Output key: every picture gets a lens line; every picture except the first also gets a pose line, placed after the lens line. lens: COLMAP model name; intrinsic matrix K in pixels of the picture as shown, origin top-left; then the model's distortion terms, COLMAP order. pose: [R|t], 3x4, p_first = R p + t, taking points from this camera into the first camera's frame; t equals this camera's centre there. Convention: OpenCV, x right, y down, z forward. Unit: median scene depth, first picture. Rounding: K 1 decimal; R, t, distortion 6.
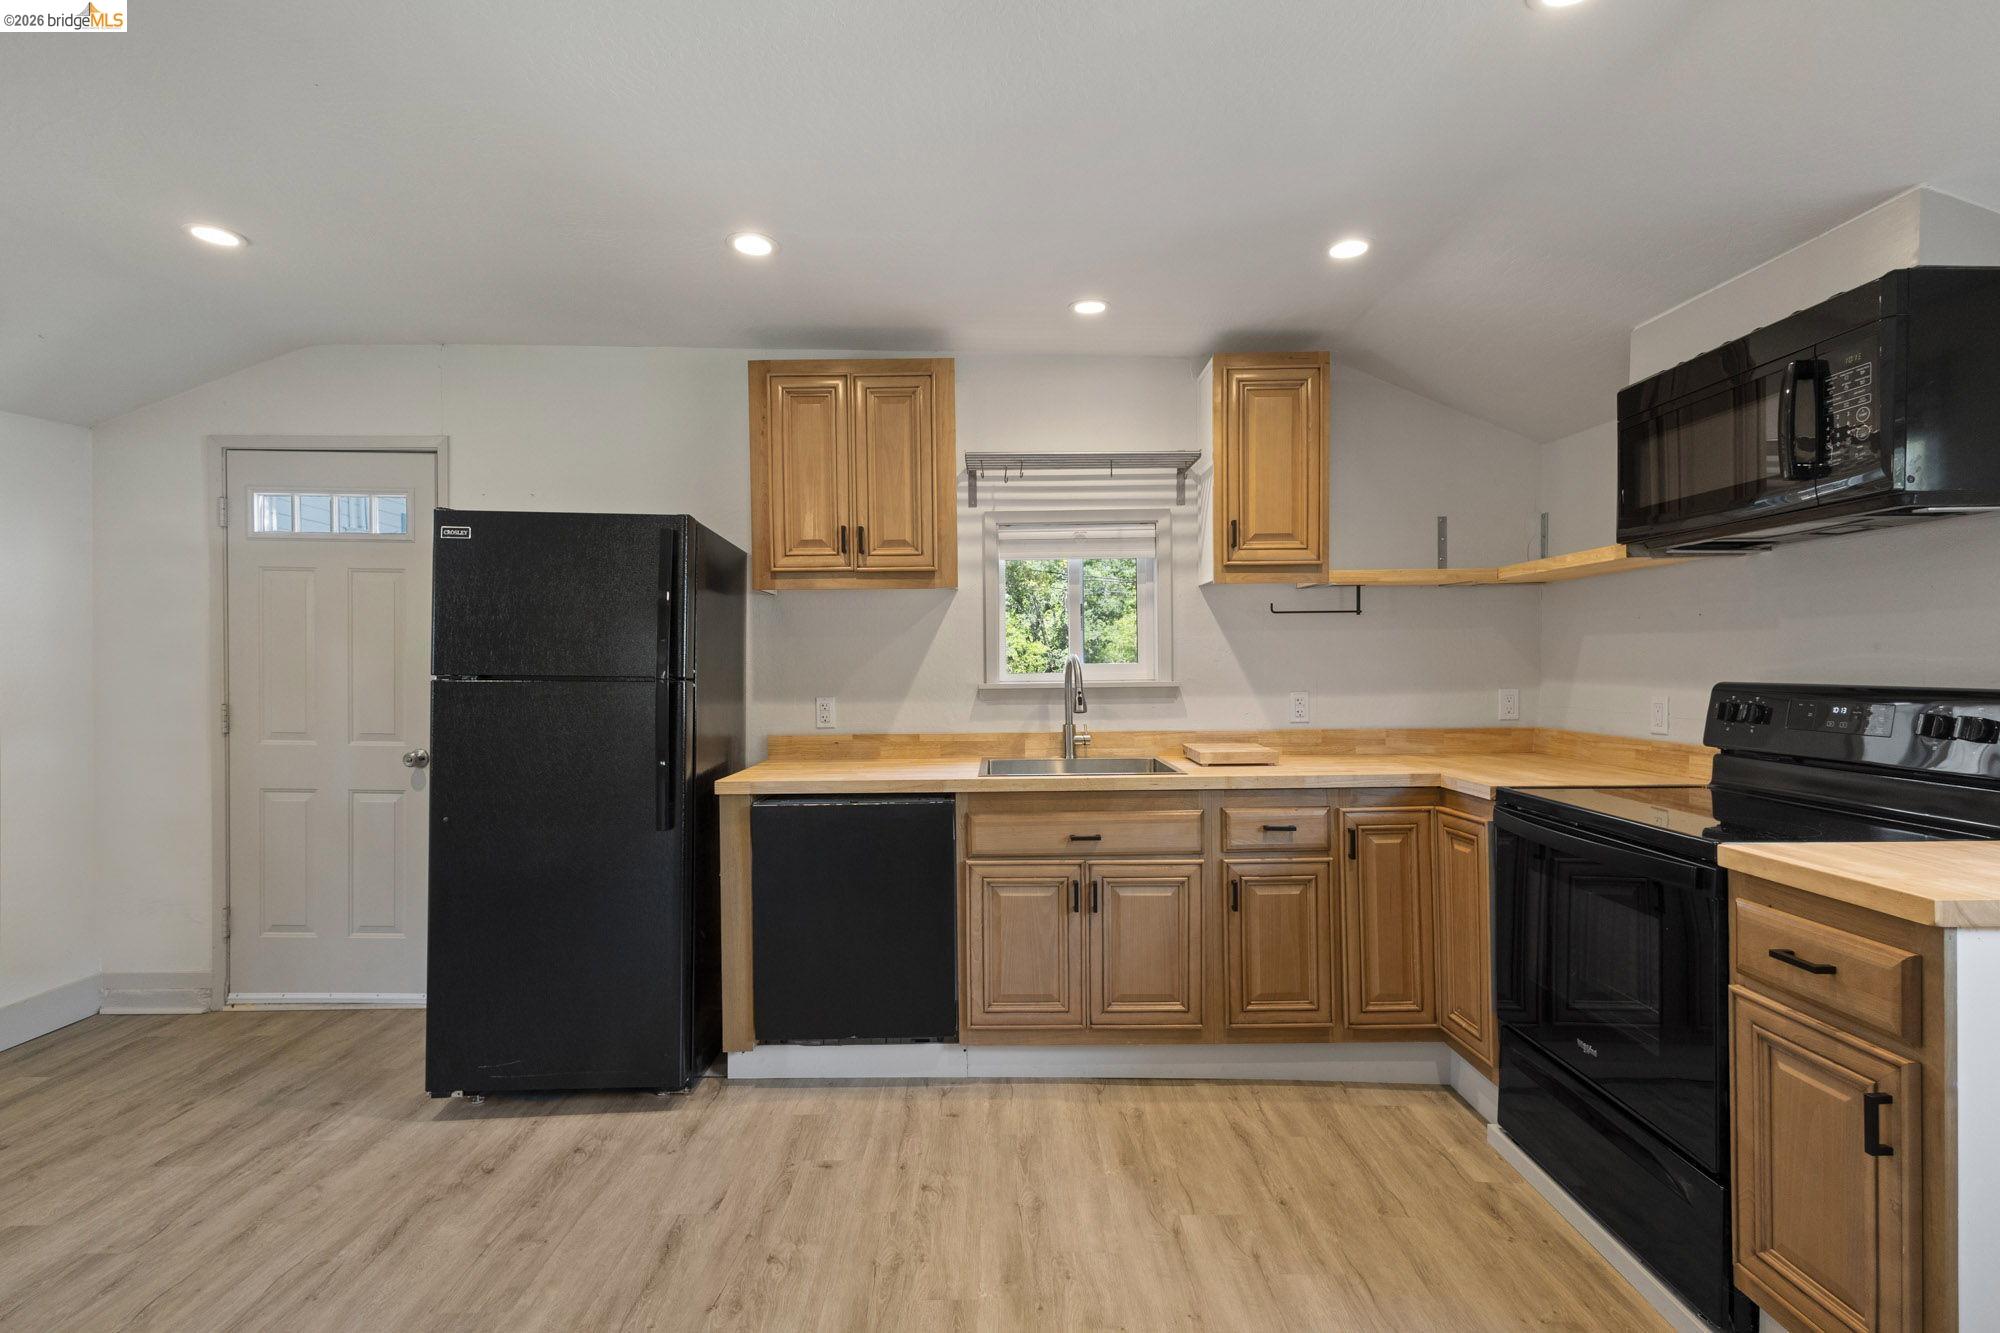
lens RADIAL K [[932.5, 0, 996.9], [0, 932.5, 675.2], [0, 0, 1]] dist [0.017479, -0.005196]
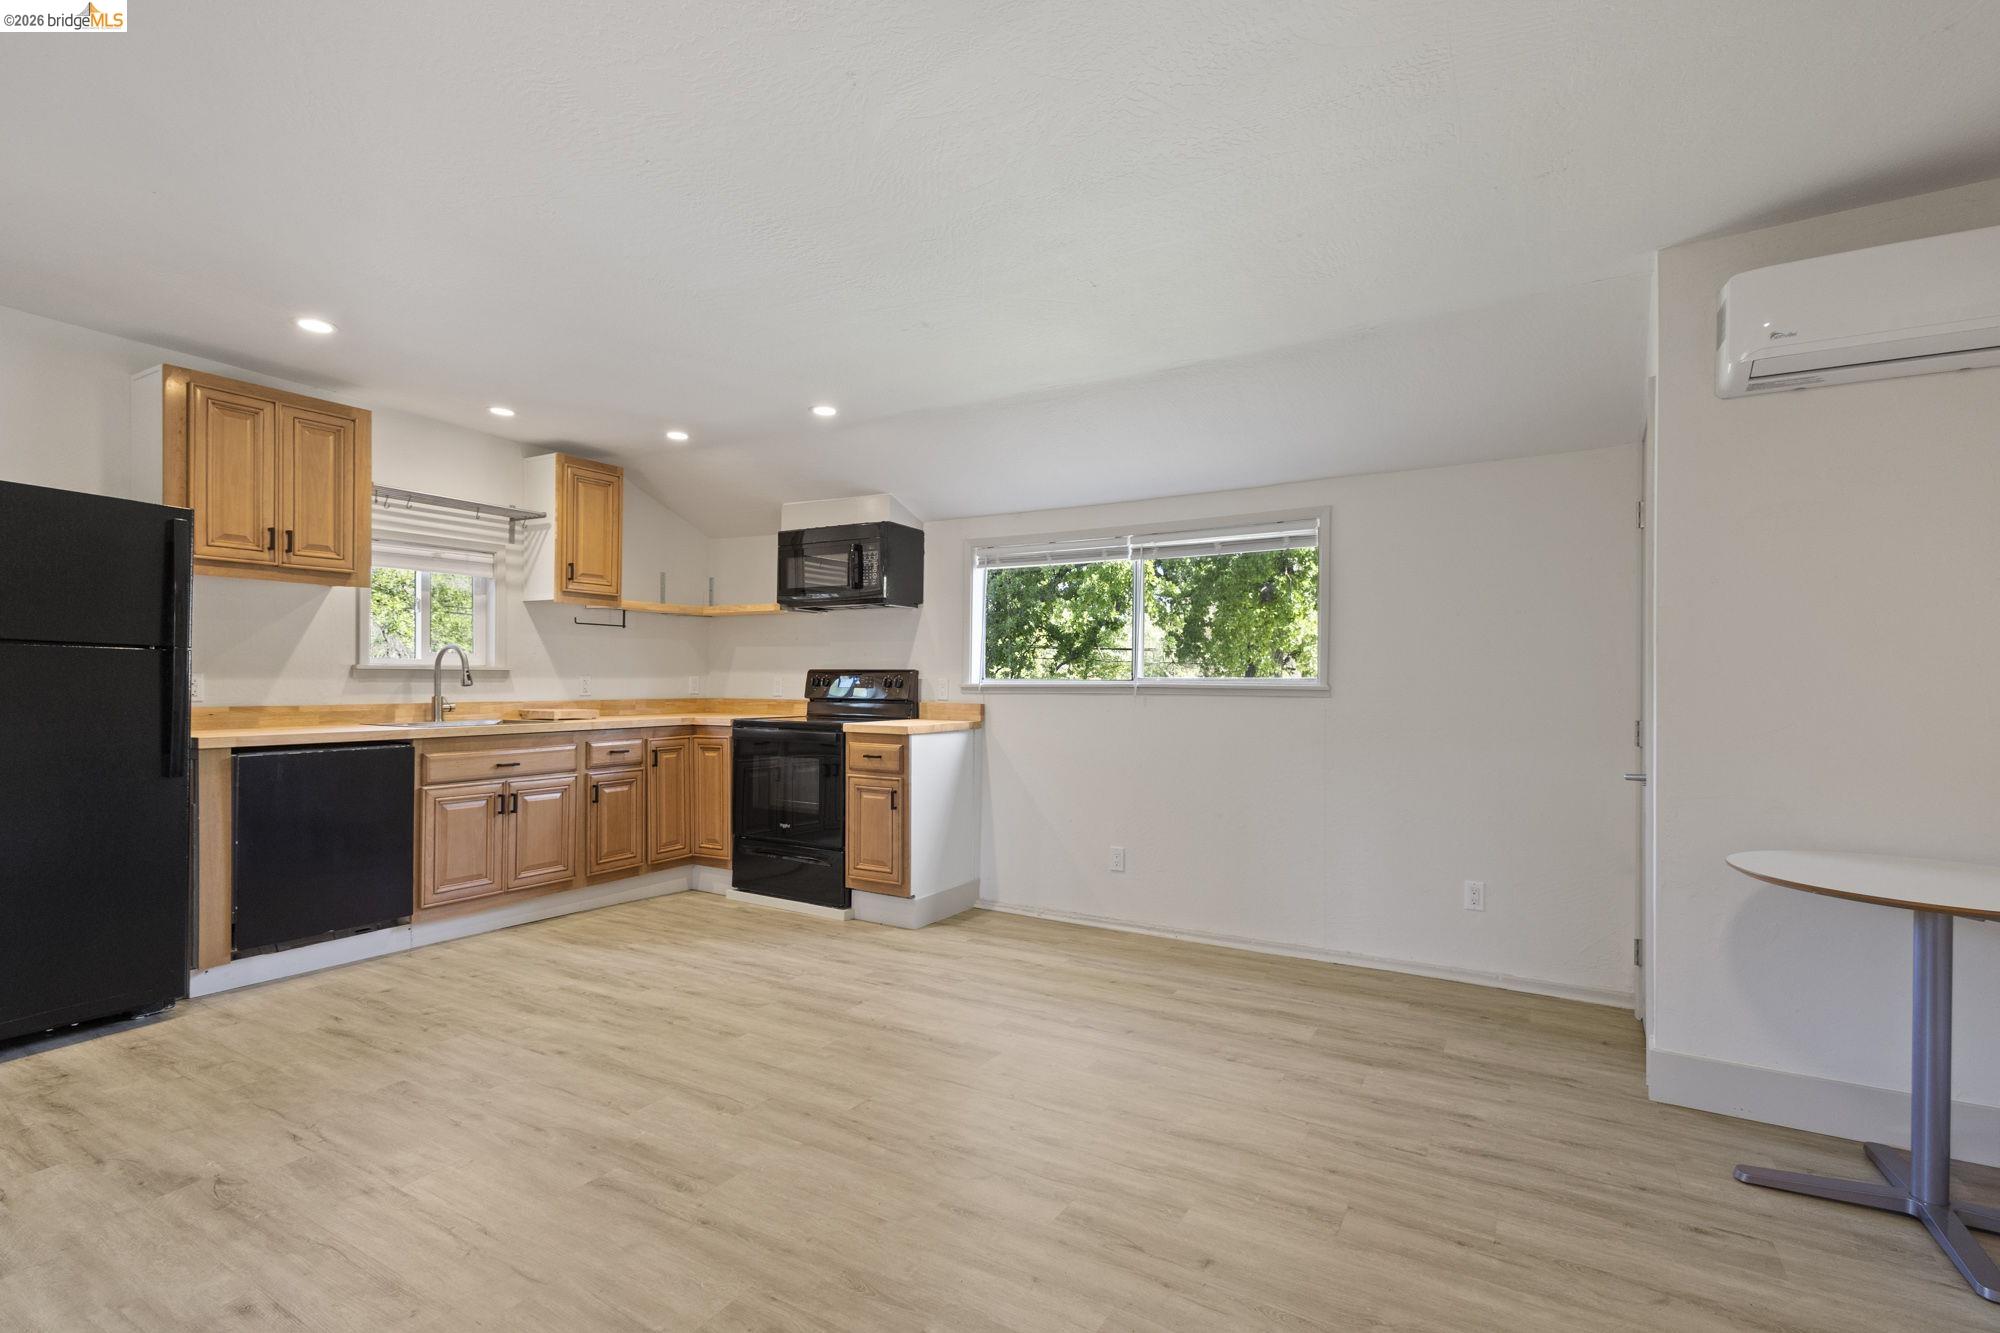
lens RADIAL K [[932.5, 0, 1002.2], [0, 932.5, 678.6], [0, 0, 1]] dist [0.017479, -0.005196]
pose [[0.511858, 0.014499, 0.858948, -0.796289], [0.000546, 0.999852, -0.017203, 0.060662], [-0.859070, 0.009275, 0.511774, -0.463914]]
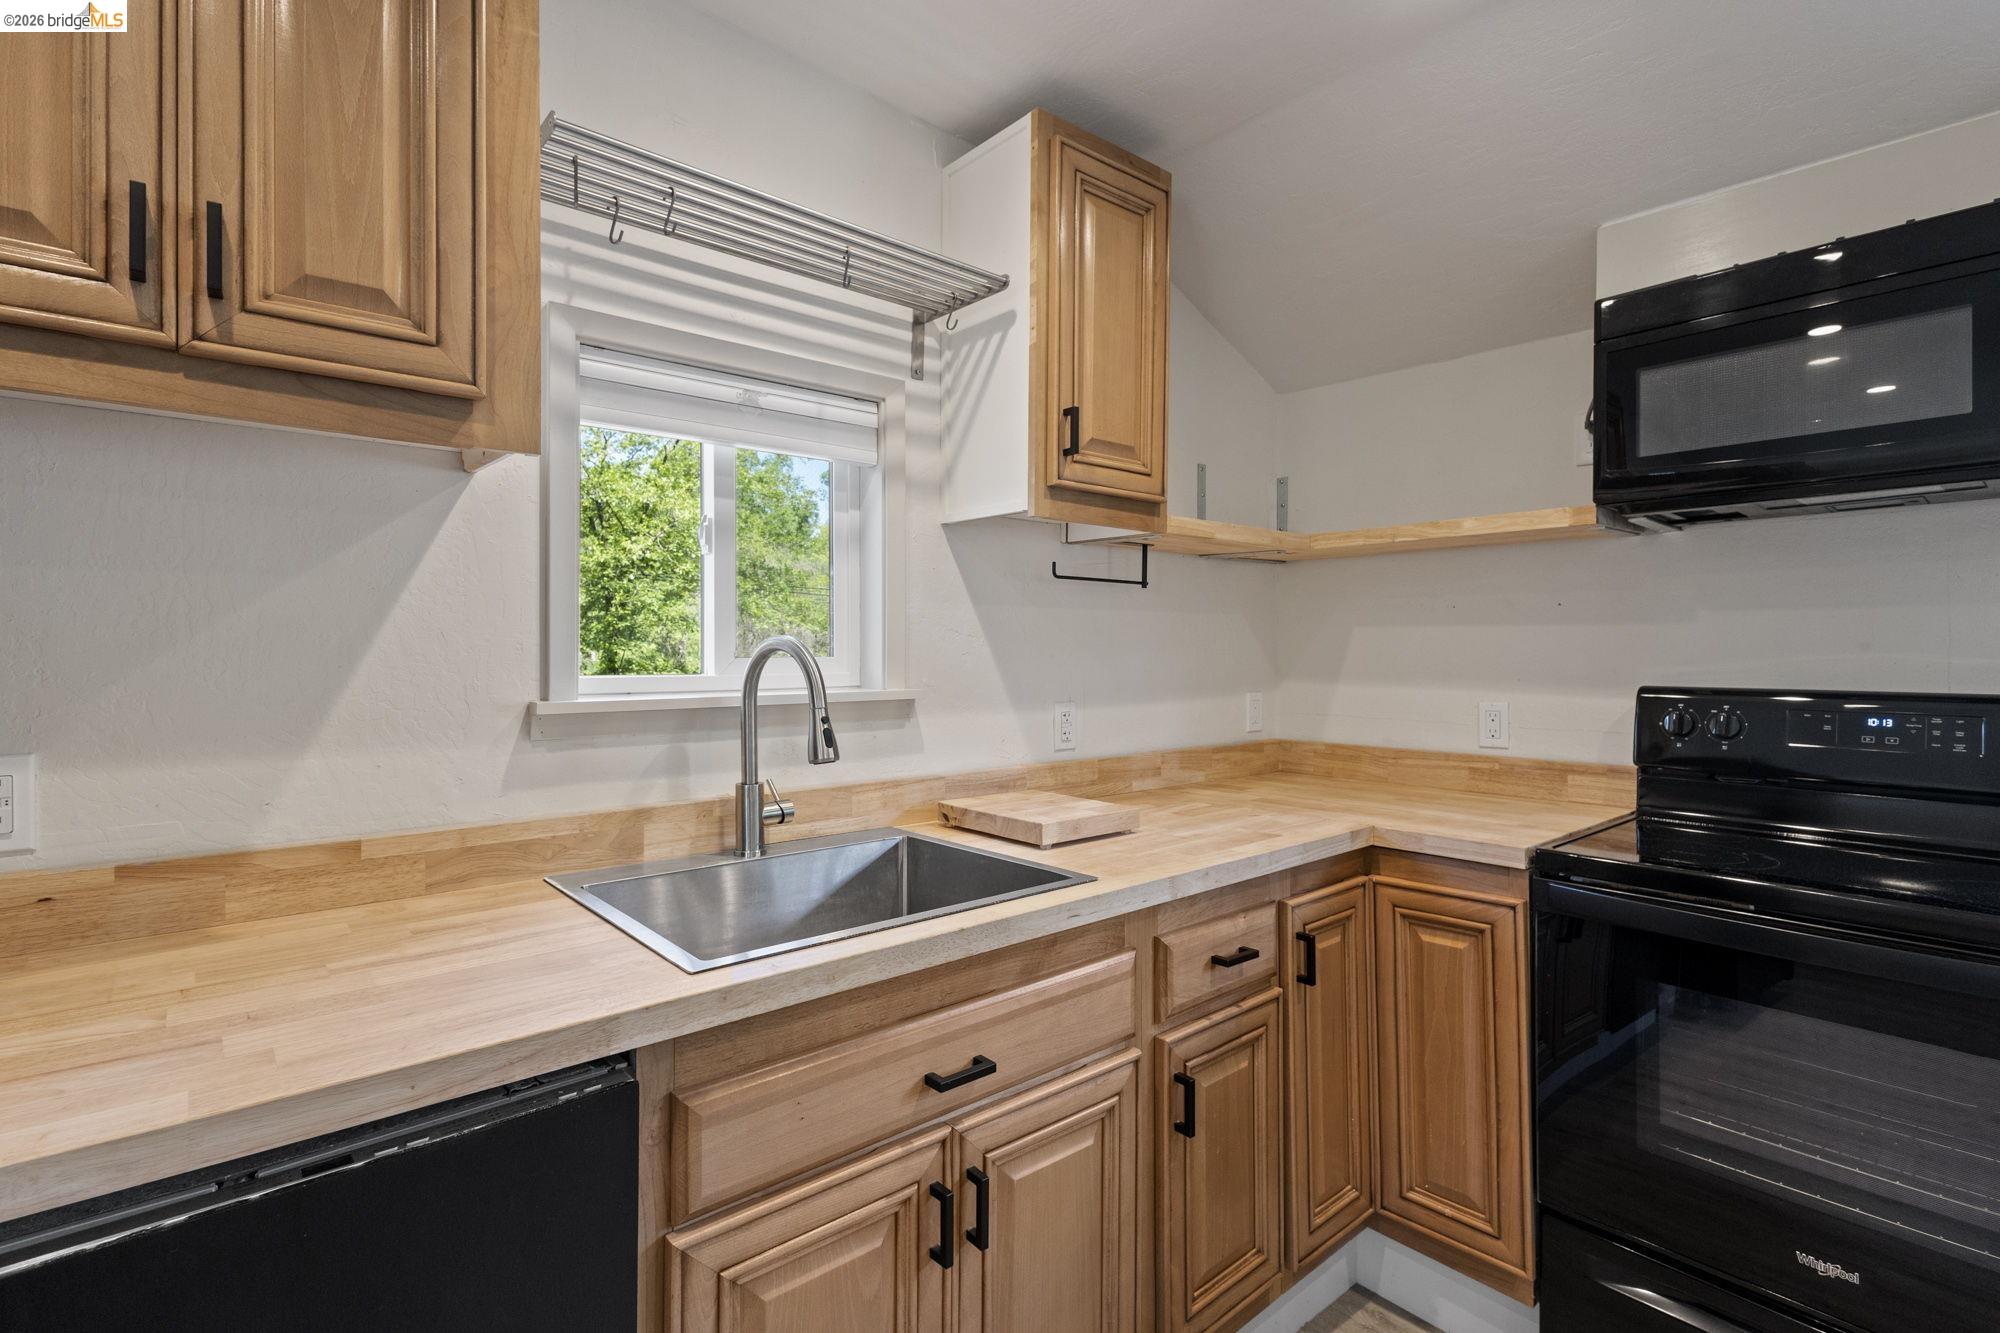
lens RADIAL K [[932.5, 0, 994.0], [0, 932.5, 649.0], [0, 0, 1]] dist [0.017479, -0.005196]
pose [[0.757983, 0.012791, 0.652149, -0.168379], [0.000396, 0.999798, -0.020070, -0.007862], [-0.652275, 0.015471, 0.757825, 0.664372]]
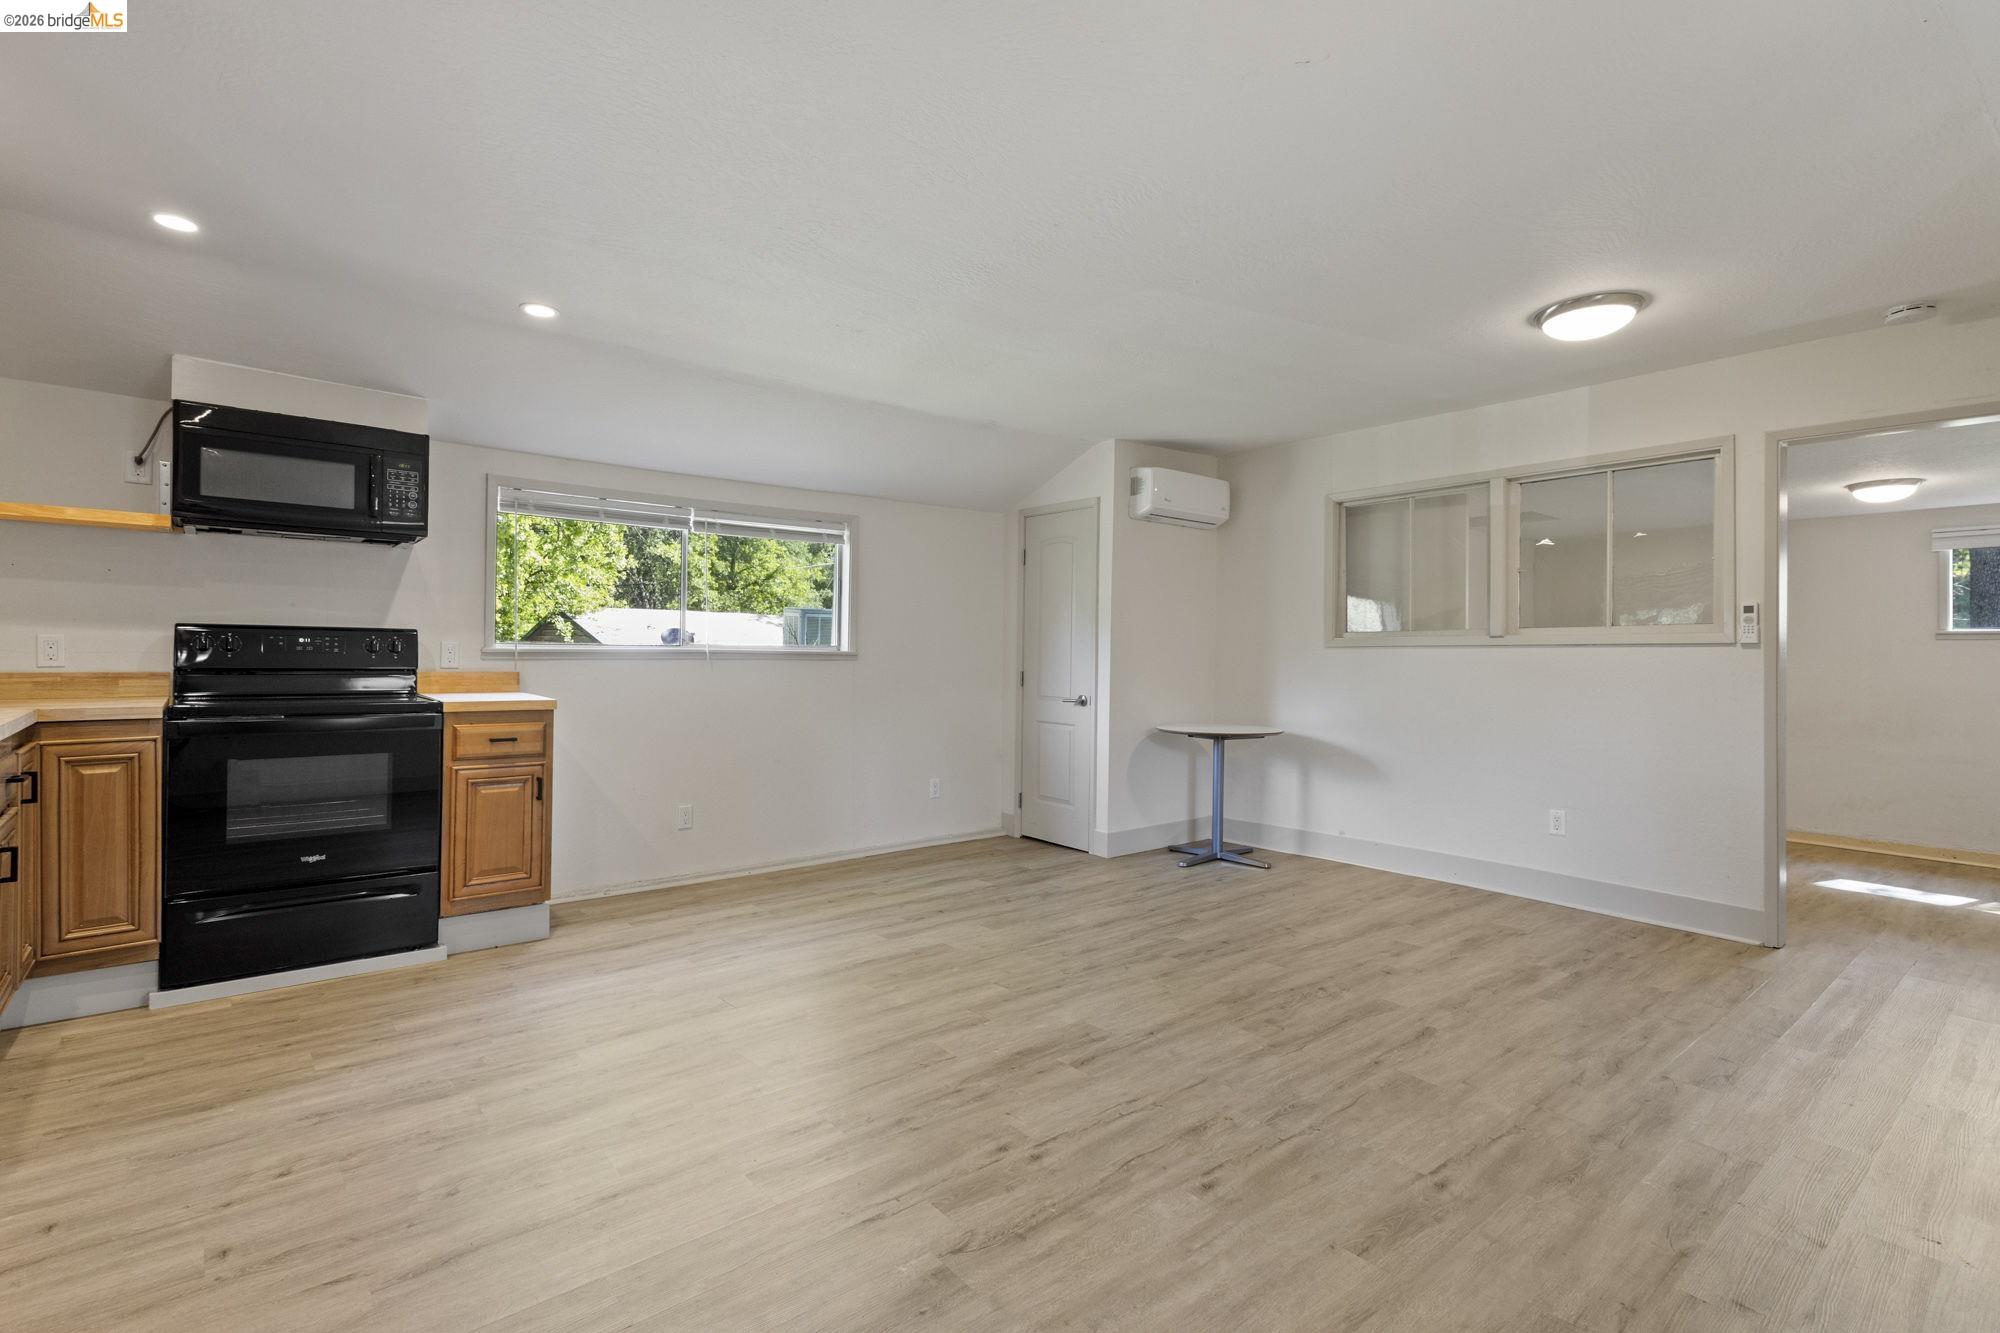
lens RADIAL K [[932.5, 0, 1008.1], [0, 932.5, 649.8], [0, 0, 1]] dist [0.017479, -0.005196]
pose [[-0.642978, -0.002240, 0.765881, -0.973660], [-0.000239, 0.999996, 0.002724, 0.037951], [-0.765885, 0.001569, -0.642976, 0.847909]]
